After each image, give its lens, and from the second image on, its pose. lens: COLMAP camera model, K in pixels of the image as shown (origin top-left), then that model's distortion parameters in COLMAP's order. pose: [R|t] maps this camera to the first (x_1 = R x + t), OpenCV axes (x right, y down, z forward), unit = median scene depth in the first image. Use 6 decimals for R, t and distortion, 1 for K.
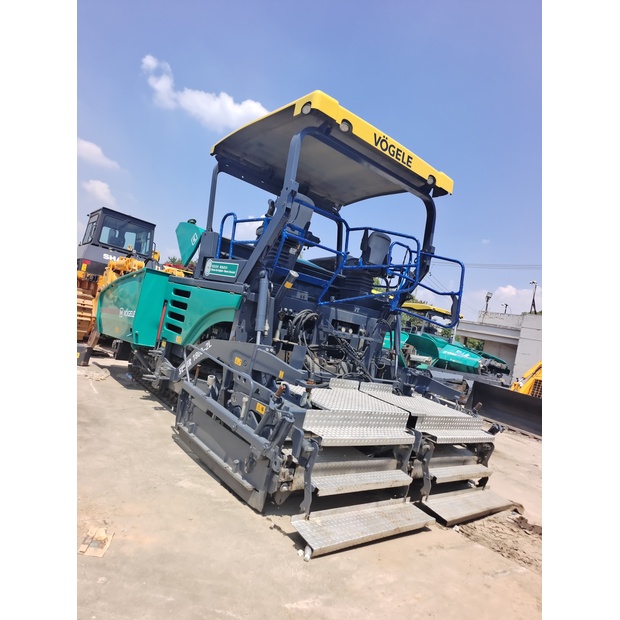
lens RADIAL K [[424.5, 0, 311.2], [0, 424.5, 306.5], [0, 0, 1]] dist [0.061071, -0.068920]
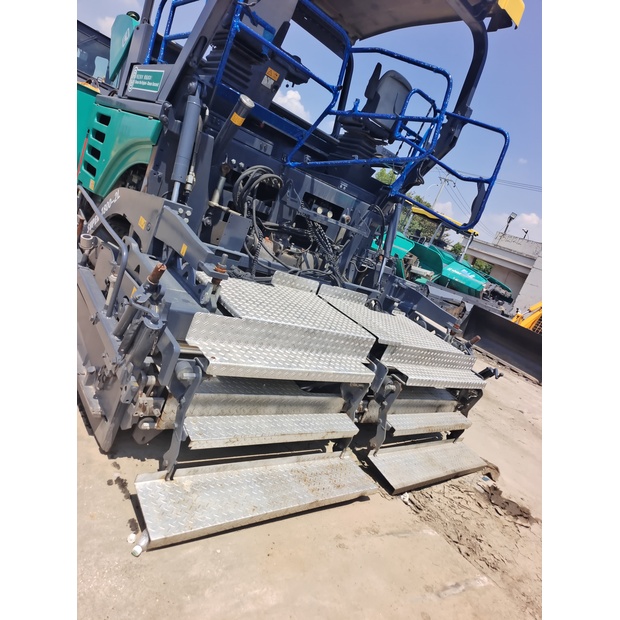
lens RADIAL K [[429.2, 0, 313.0], [0, 429.2, 309.9], [0, 0, 1]] dist [0.009223, 0.000565]
pose [[0.986441, 0.163499, 0.014253, 0.099732], [-0.161985, 0.955983, 0.244657, 0.048142], [0.026376, -0.243648, 0.969505, 0.304217]]
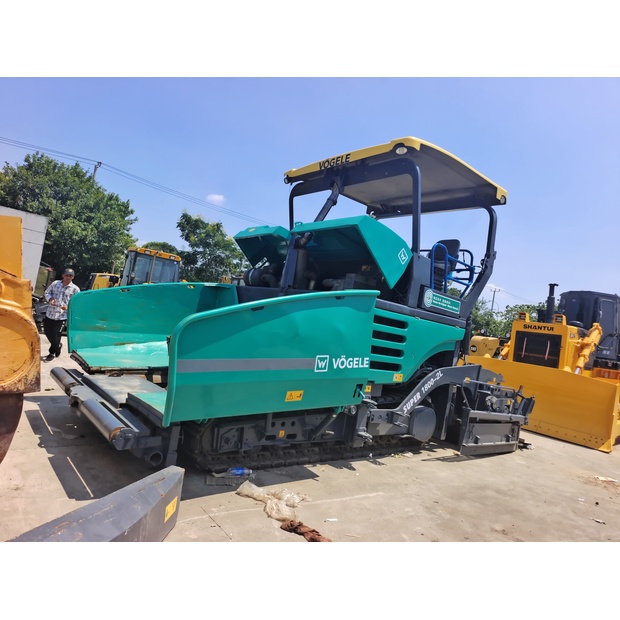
lens RADIAL K [[424.5, 0, 311.2], [0, 424.5, 306.5], [0, 0, 1]] dist [0.061071, -0.068920]
pose [[0.015177, -0.164891, 0.986195, -1.378644], [-0.197504, 0.966381, 0.164618, -0.206120], [-0.980185, -0.197276, -0.017900, 1.461741]]
